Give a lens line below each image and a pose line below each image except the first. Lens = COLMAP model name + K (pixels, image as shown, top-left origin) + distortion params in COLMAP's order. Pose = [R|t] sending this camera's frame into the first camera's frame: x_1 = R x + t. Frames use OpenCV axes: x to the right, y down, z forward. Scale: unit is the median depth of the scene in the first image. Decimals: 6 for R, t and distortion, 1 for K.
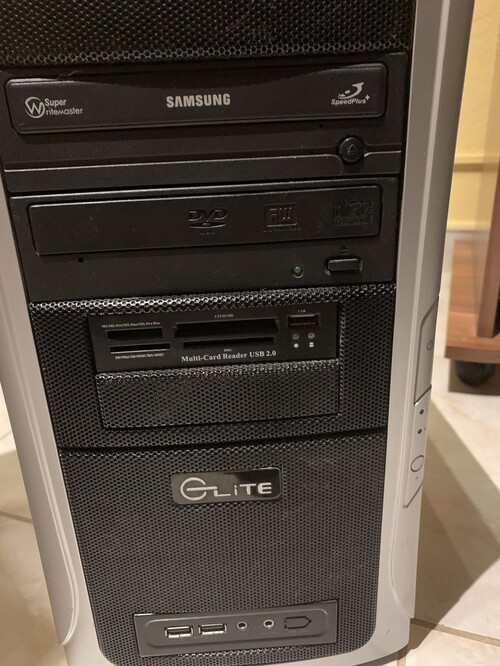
lens RADIAL K [[521.4, 0, 250.4], [0, 521.4, 333.3], [0, 0, 1]] dist [0.008459, -0.010141]
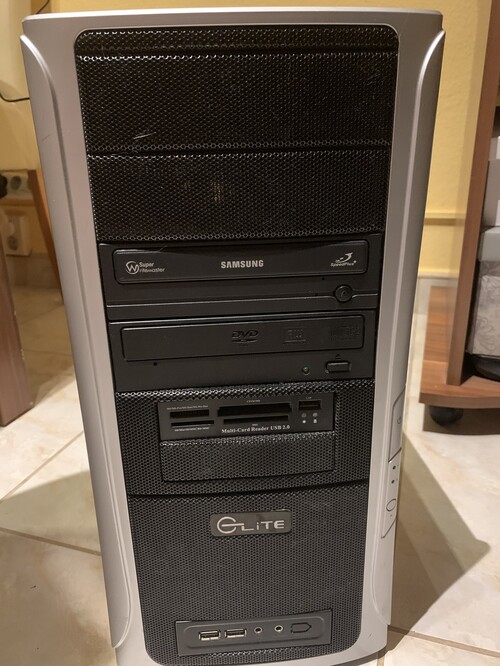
lens RADIAL K [[517.4, 0, 250.6], [0, 517.4, 331.0], [0, 0, 1]] dist [0.003790, -0.002420]
pose [[0.999593, 0.009248, 0.027001, -0.090488], [-0.008144, 0.999138, -0.040703, -0.154545], [-0.027354, 0.040467, 0.998806, -0.371910]]
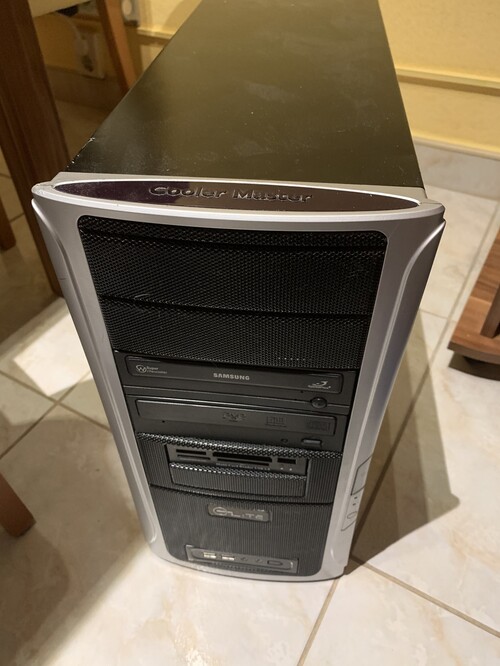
lens RADIAL K [[517.4, 0, 250.6], [0, 517.4, 331.0], [0, 0, 1]] dist [0.003790, -0.002420]
pose [[0.984477, 0.141137, -0.104333, 0.097199], [-0.092133, 0.921522, 0.377239, -0.989868], [0.149388, -0.361771, 0.920220, -0.412803]]
